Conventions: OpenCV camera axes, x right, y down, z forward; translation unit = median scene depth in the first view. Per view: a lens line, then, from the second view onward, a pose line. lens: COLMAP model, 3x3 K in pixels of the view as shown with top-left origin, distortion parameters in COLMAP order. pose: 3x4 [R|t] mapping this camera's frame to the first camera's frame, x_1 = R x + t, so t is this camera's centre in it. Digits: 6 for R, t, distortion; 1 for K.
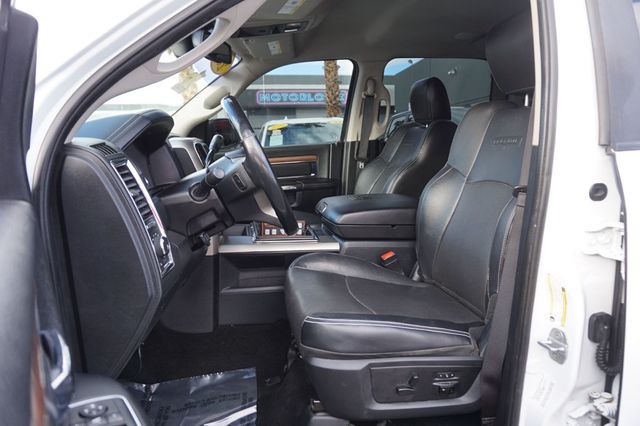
lens RADIAL K [[432.3, 0, 320.0], [0, 432.3, 213.0], [0, 0, 1]] dist [-0.050532, 0.048622]
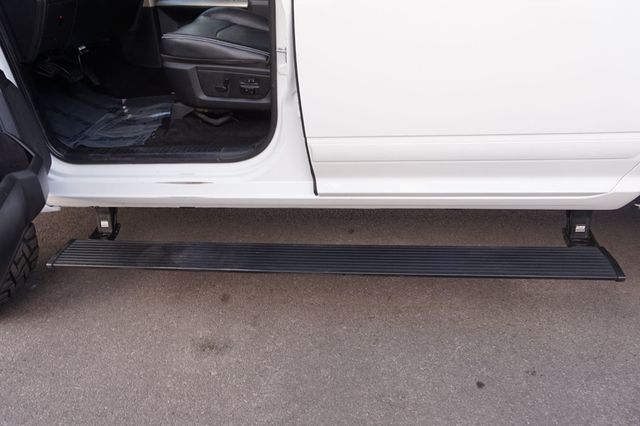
lens RADIAL K [[432.3, 0, 320.0], [0, 432.3, 213.0], [0, 0, 1]] dist [-0.050532, 0.048622]
pose [[0.960505, 0.134524, -0.243584, 0.926288], [-0.028619, 0.918491, 0.394404, 0.202756], [0.276787, -0.371856, 0.886065, -0.395788]]
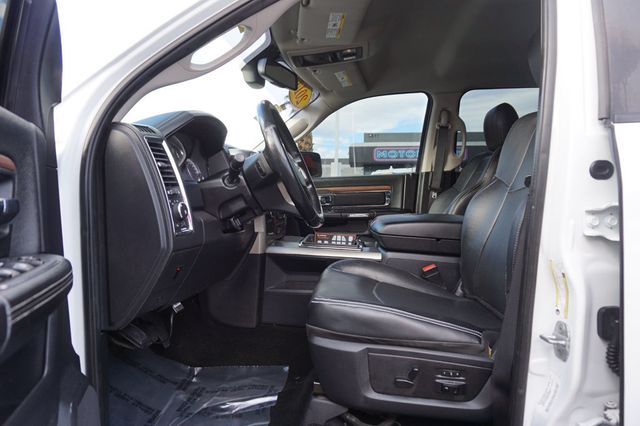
lens RADIAL K [[432.3, 0, 320.0], [0, 432.3, 213.0], [0, 0, 1]] dist [-0.050532, 0.048622]
pose [[0.963988, 0.033274, -0.263856, 0.248611], [-0.067086, 0.990482, -0.120189, 0.157674], [0.257346, 0.133562, 0.957045, -0.026664]]
